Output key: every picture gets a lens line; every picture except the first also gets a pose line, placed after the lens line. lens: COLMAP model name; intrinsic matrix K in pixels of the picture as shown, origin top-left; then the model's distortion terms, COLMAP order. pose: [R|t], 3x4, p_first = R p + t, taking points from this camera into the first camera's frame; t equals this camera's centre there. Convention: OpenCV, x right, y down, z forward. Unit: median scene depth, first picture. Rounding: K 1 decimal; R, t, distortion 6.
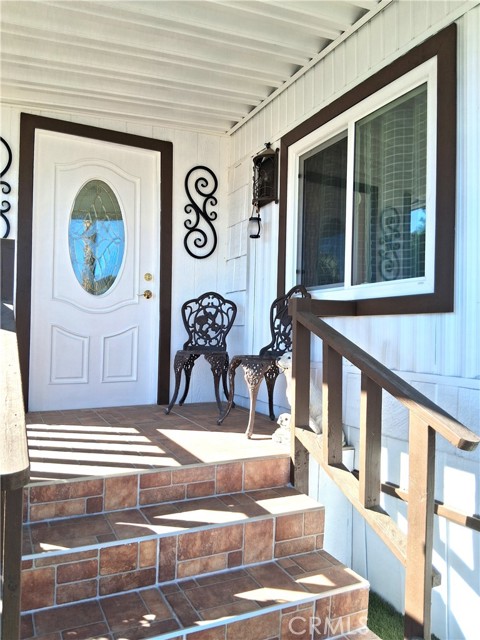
lens RADIAL K [[482.5, 0, 241.4], [0, 482.5, 321.4], [0, 0, 1]] dist [0.121632, -0.204135]
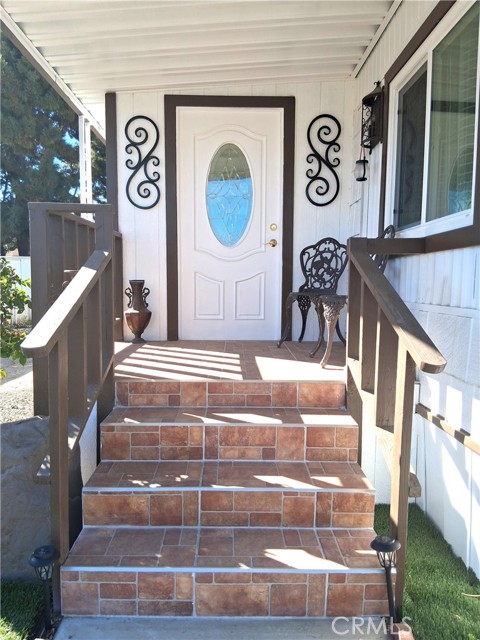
lens RADIAL K [[482.5, 0, 241.4], [0, 482.5, 321.4], [0, 0, 1]] dist [0.121632, -0.204135]
pose [[0.901673, 0.024168, -0.431743, 0.254703], [0.017869, 0.995502, 0.093045, 0.021461], [0.432050, -0.091611, 0.897185, -0.056146]]
